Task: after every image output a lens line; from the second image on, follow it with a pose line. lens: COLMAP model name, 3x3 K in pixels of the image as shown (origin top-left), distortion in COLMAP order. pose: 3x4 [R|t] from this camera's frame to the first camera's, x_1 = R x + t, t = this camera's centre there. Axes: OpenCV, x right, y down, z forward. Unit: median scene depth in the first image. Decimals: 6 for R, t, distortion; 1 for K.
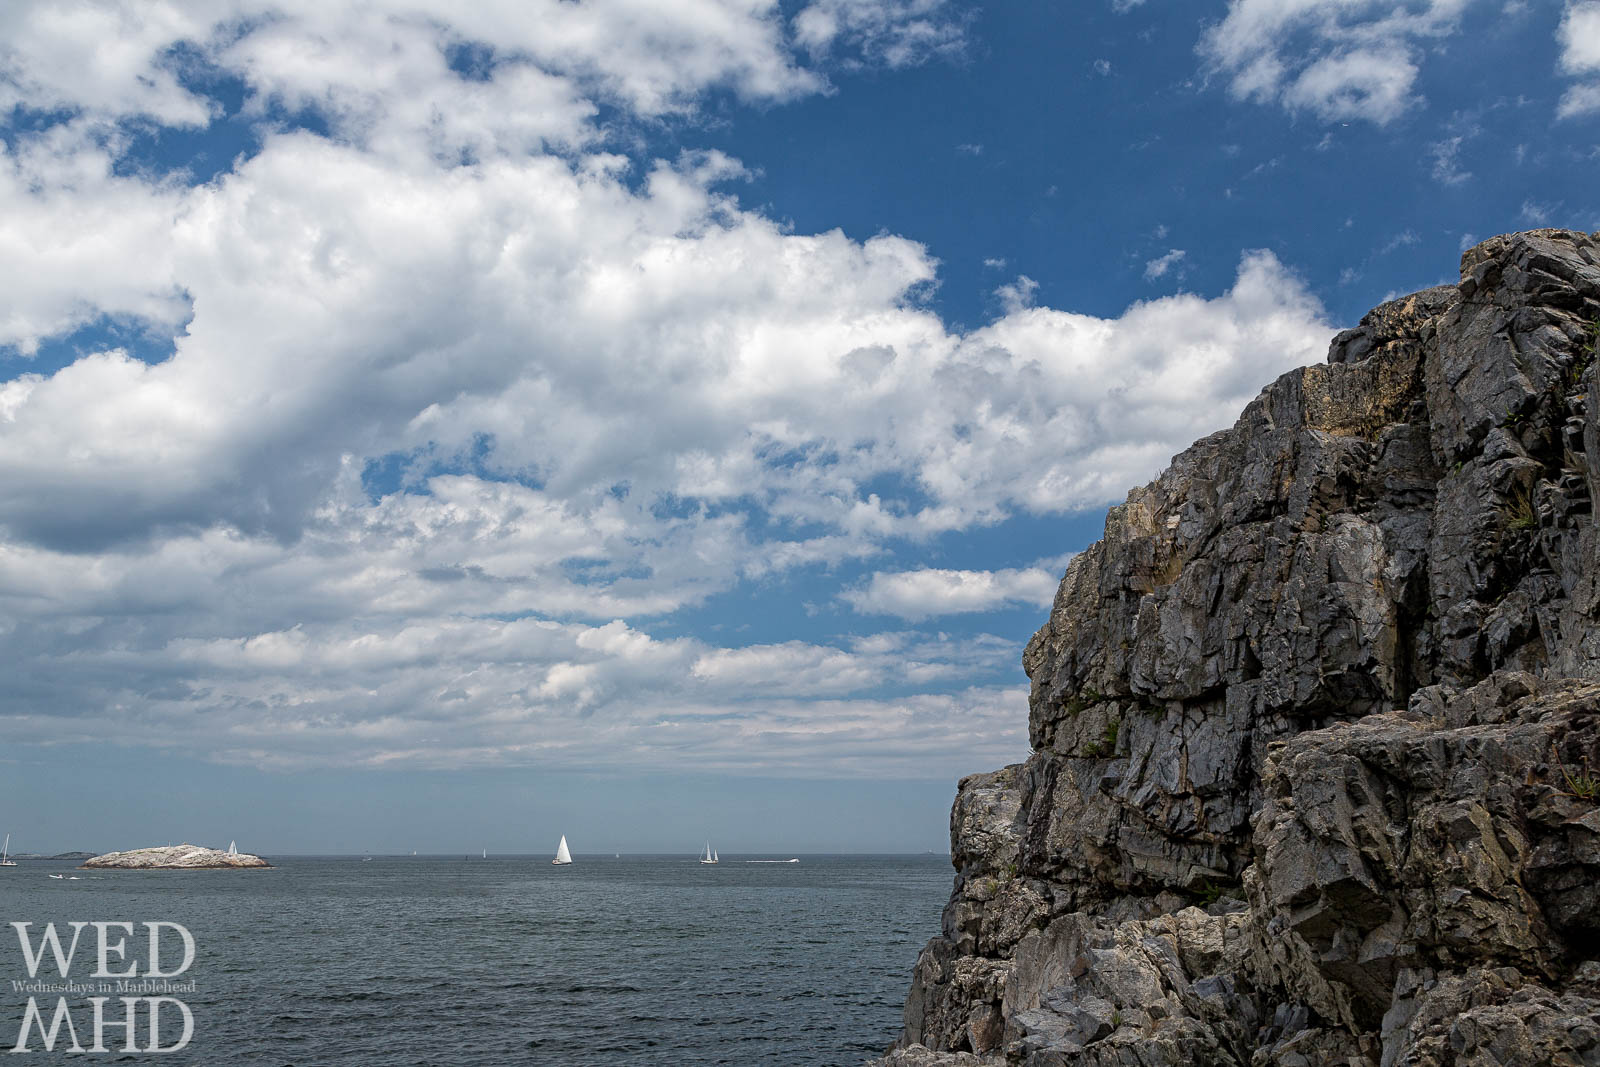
lens RADIAL K [[1483.4, 0, 796.2], [0, 1483.4, 534.4], [0, 0, 1]] dist [0.019876, 0.000000]
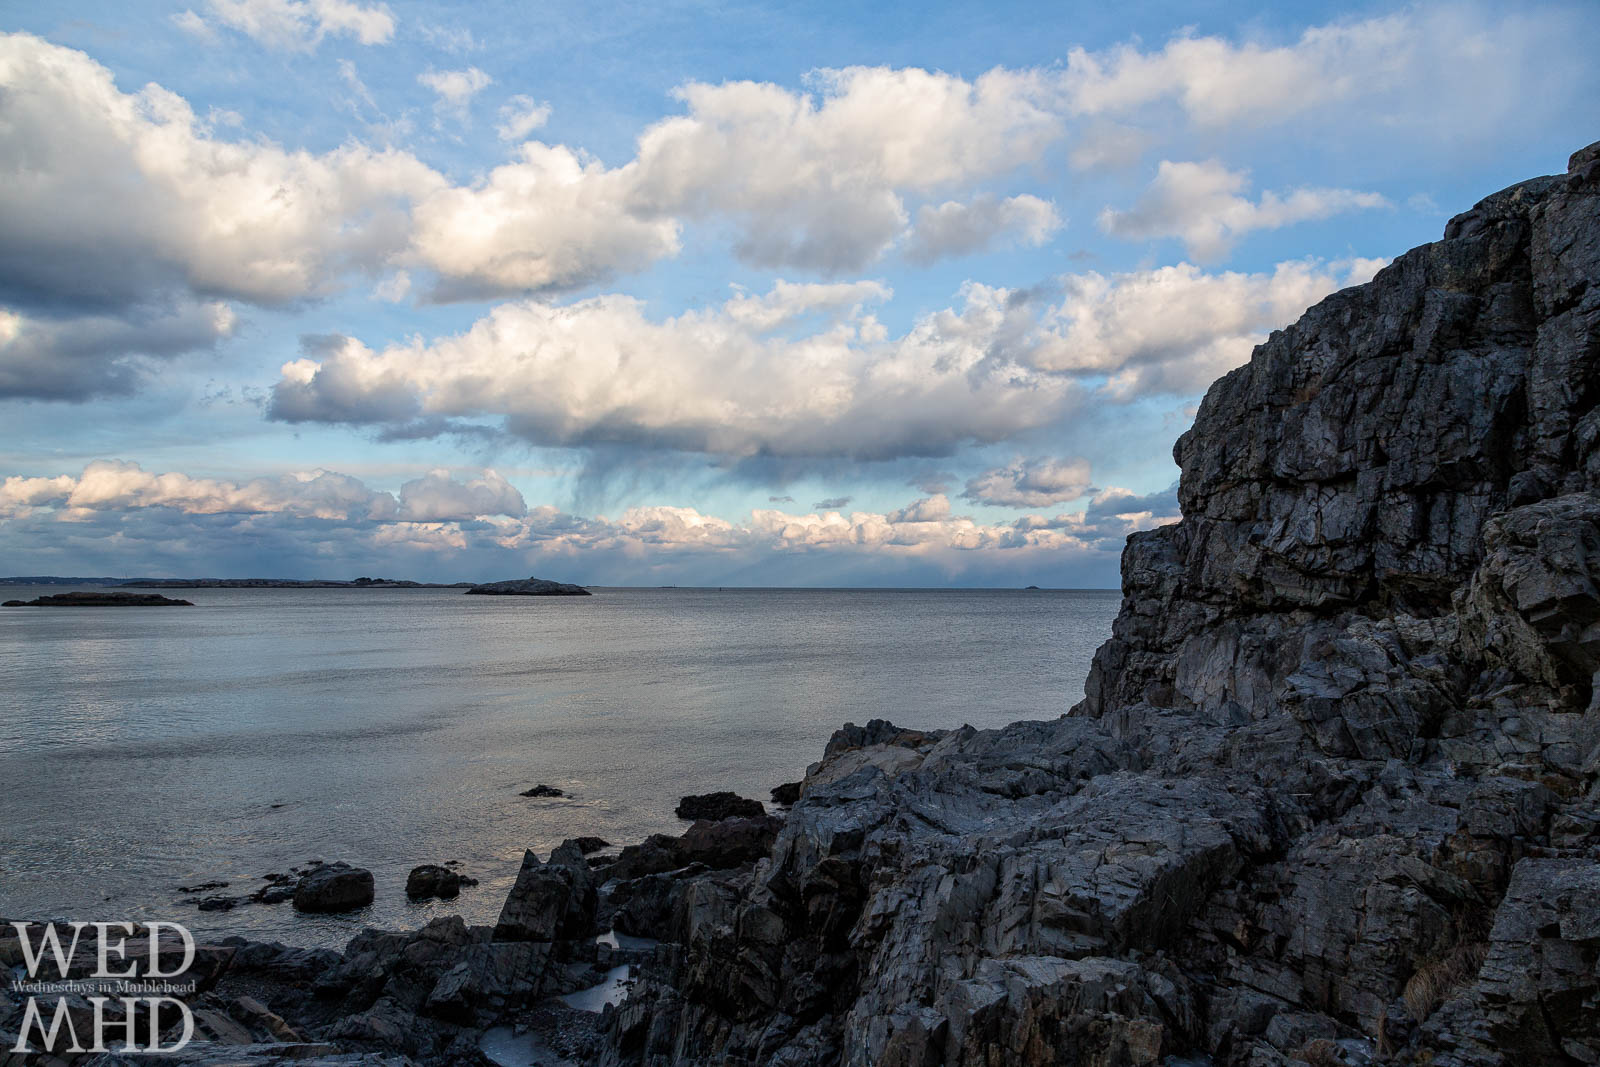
lens RADIAL K [[1054.9, 0, 804.7], [0, 1054.9, 531.4], [0, 0, 1]] dist [0.020552, -0.005614]
pose [[0.992407, -0.001786, -0.122981, -0.119759], [0.021337, 0.987234, 0.157840, -0.015400], [0.121129, -0.159266, 0.979777, -0.091012]]
